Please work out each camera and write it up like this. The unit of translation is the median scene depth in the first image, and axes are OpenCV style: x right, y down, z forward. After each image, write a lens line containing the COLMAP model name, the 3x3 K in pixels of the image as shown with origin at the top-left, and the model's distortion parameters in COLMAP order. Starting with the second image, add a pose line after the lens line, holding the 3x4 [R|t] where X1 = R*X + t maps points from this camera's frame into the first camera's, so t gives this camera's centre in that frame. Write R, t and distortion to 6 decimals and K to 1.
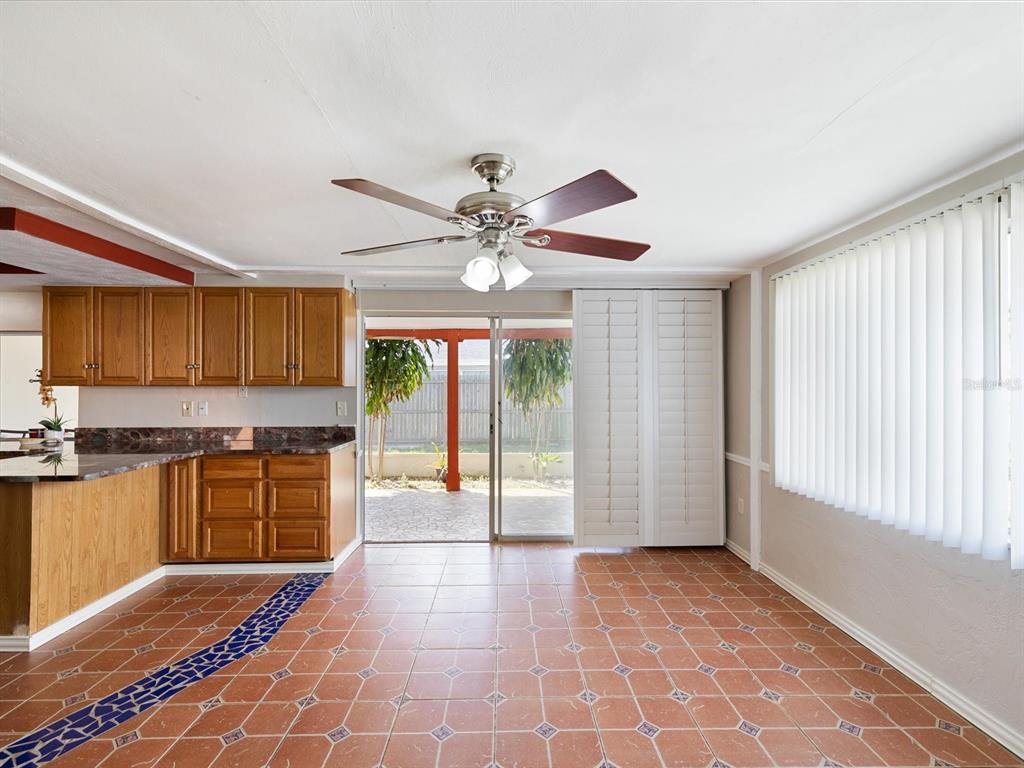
lens RADIAL K [[514.7, 0, 512.4], [0, 514.7, 380.5], [0, 0, 1]] dist [-0.000793, -0.000085]
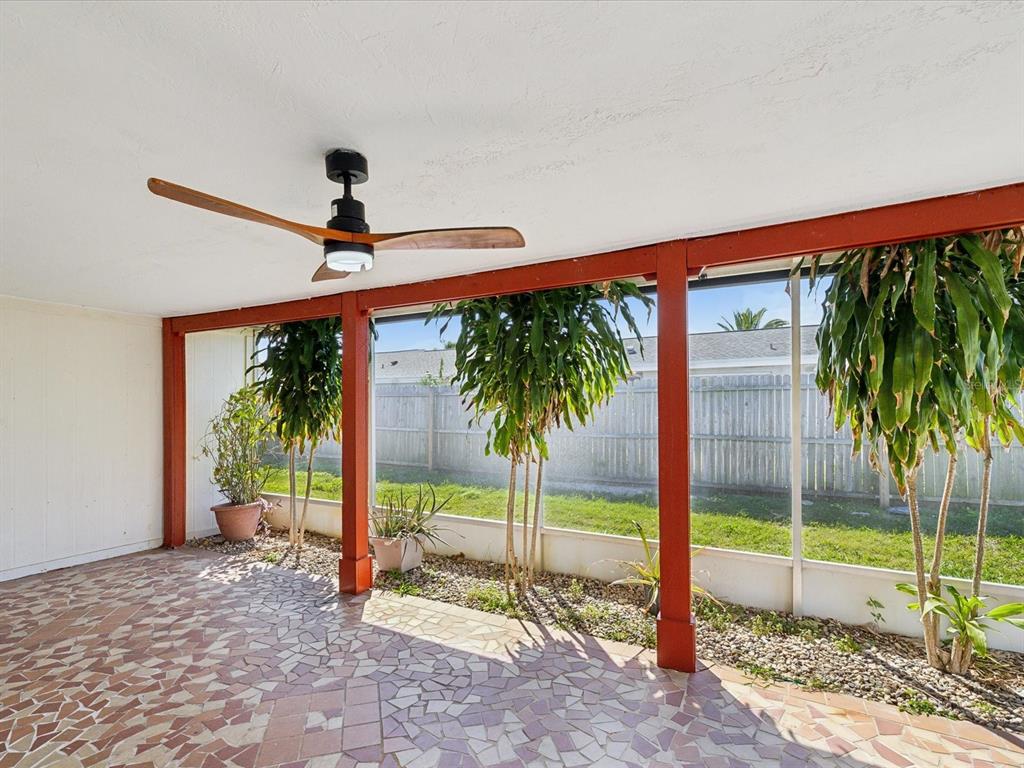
lens RADIAL K [[488.6, 0, 507.5], [0, 488.6, 387.9], [0, 0, 1]] dist [-0.001798, -0.000103]
pose [[0.869531, -0.020111, -0.493469, -0.041430], [0.013914, 0.999771, -0.016228, 0.010853], [0.493682, 0.007245, 0.869612, 0.583615]]
